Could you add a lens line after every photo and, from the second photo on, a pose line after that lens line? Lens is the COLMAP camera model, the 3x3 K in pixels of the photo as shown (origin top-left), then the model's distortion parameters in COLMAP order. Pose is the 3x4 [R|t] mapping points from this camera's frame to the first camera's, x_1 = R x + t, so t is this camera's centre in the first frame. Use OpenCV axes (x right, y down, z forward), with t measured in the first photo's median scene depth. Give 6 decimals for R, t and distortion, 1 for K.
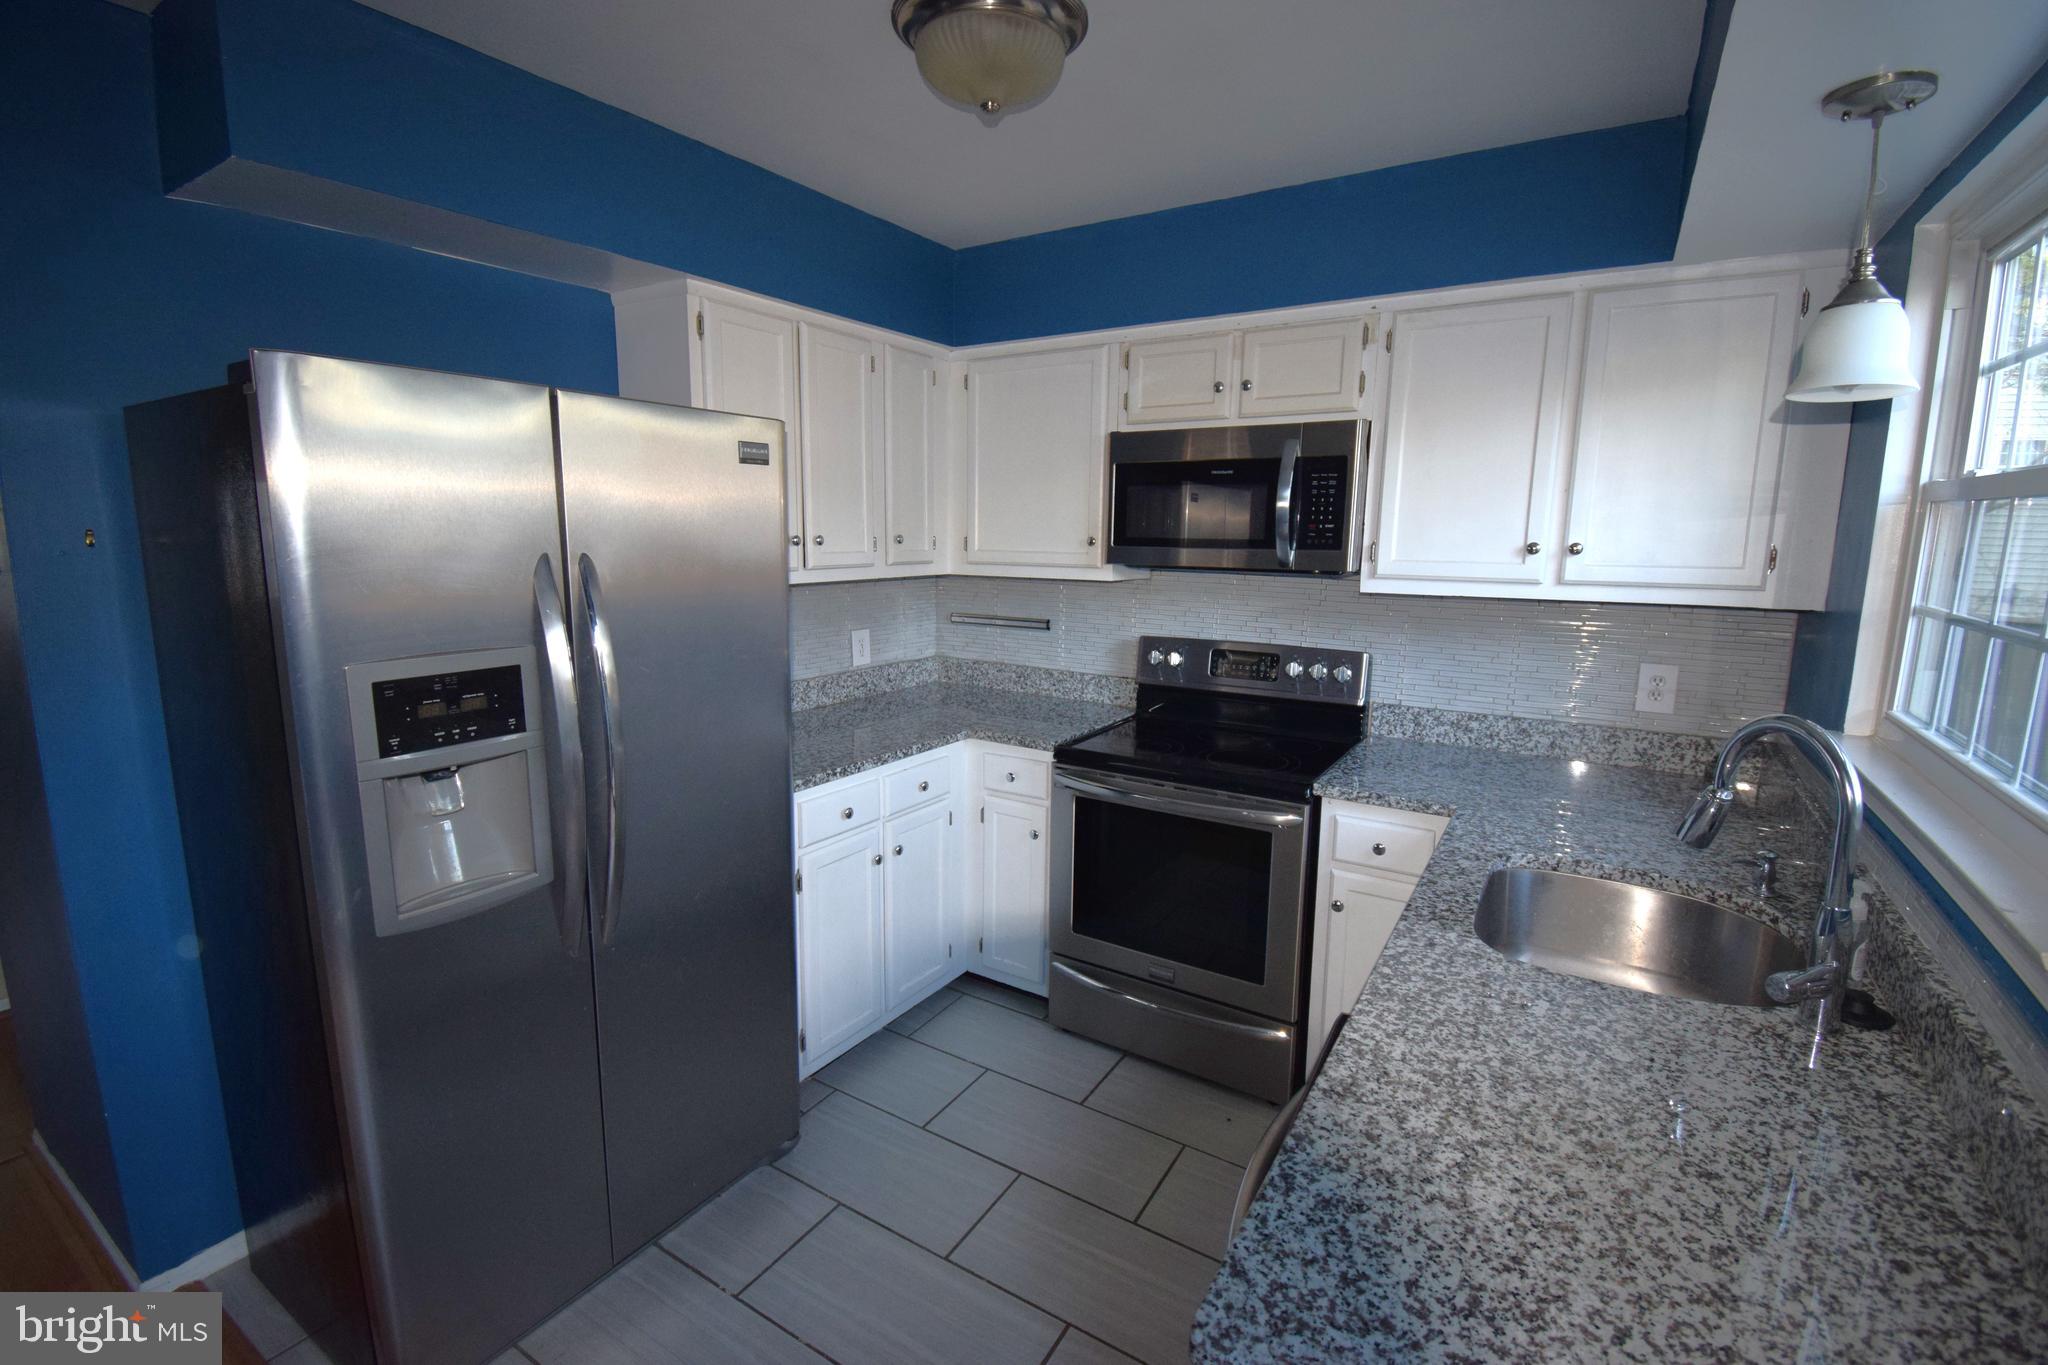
lens RADIAL K [[885.0, 0, 1066.2], [0, 885.0, 675.7], [0, 0, 1]] dist [0.020702, -0.025963]
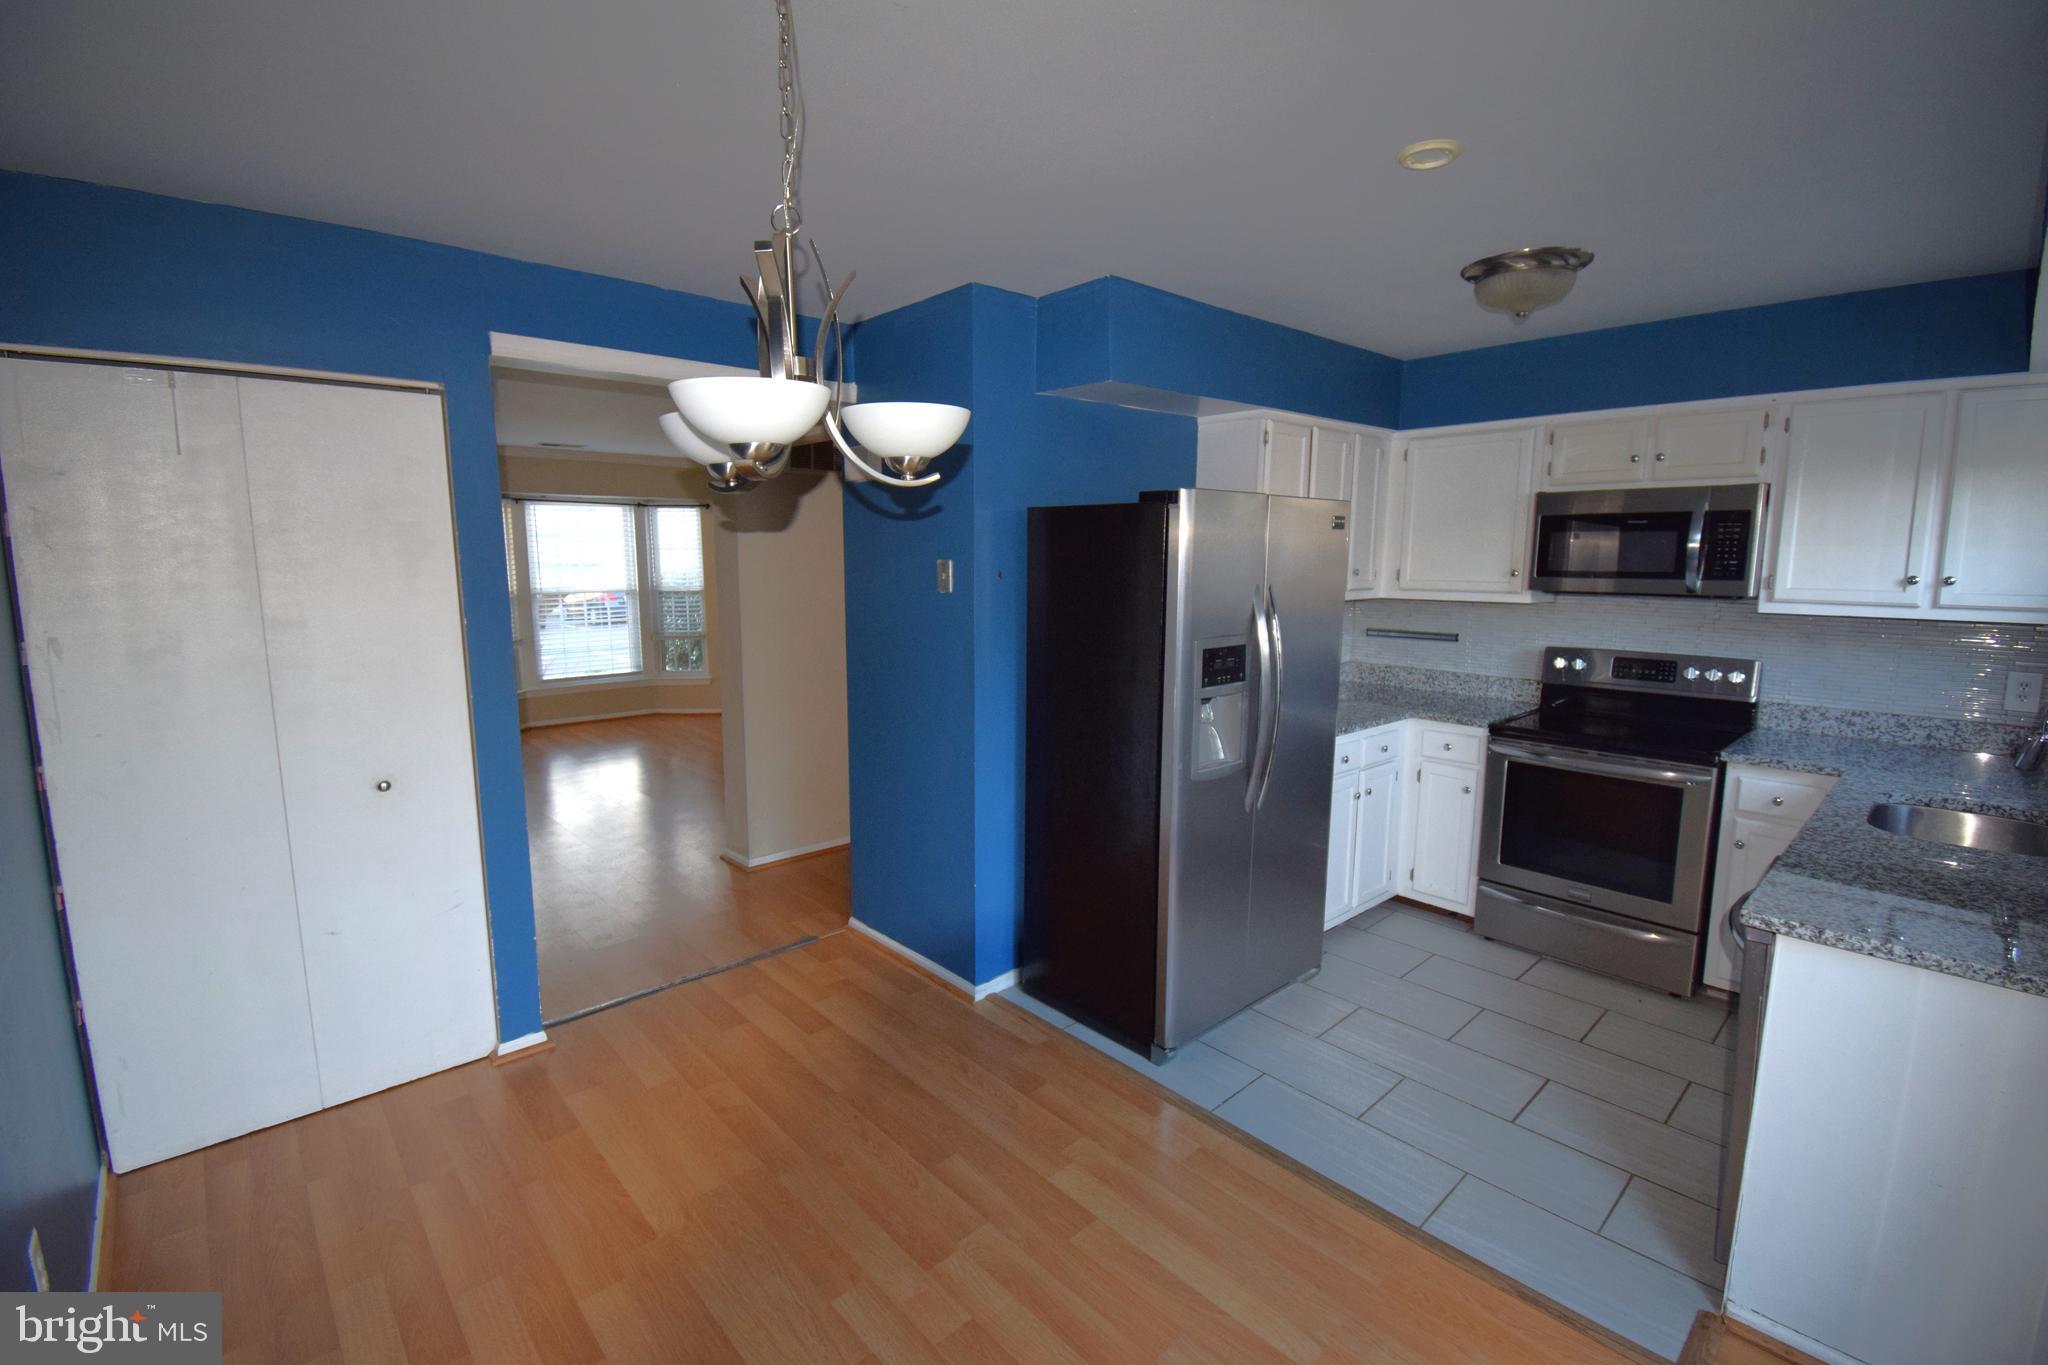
lens RADIAL K [[929.7, 0, 1026.6], [0, 929.7, 680.5], [0, 0, 1]] dist [0.022238, -0.030633]
pose [[0.960904, 0.028664, -0.275394, -0.321815], [-0.036682, 0.999039, -0.024007, 0.077904], [0.274442, 0.033170, 0.961032, -0.609003]]
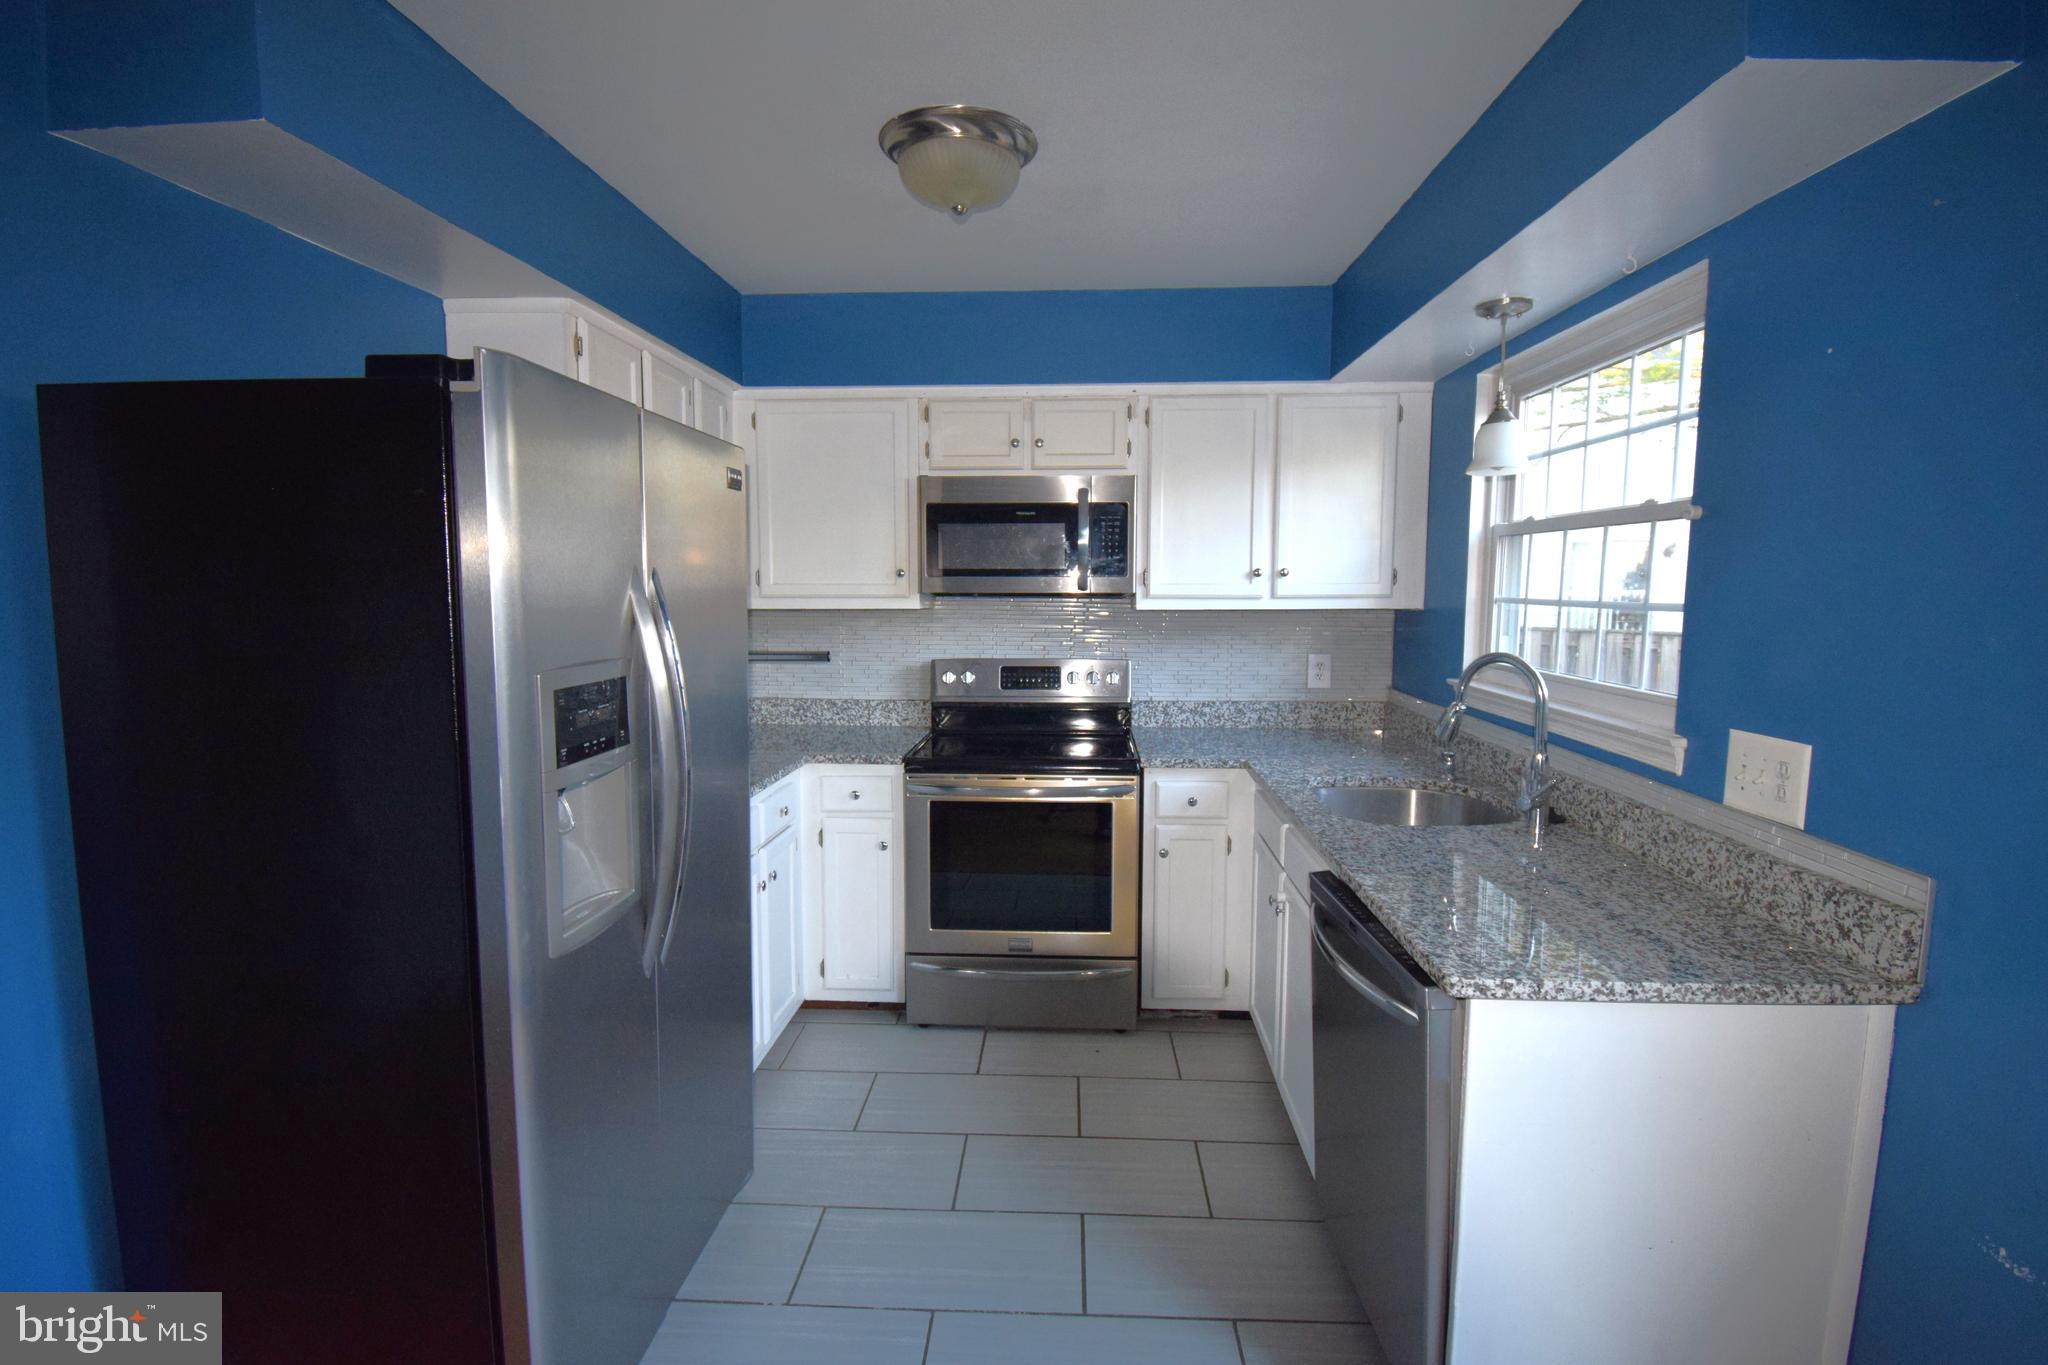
lens RADIAL K [[929.7, 0, 1026.6], [0, 929.7, 680.5], [0, 0, 1]] dist [0.022238, -0.030633]
pose [[0.875034, -0.057920, 0.480583, -0.450106], [0.088502, 0.995224, -0.041199, 0.047194], [-0.475901, 0.078583, 0.875981, -0.082626]]
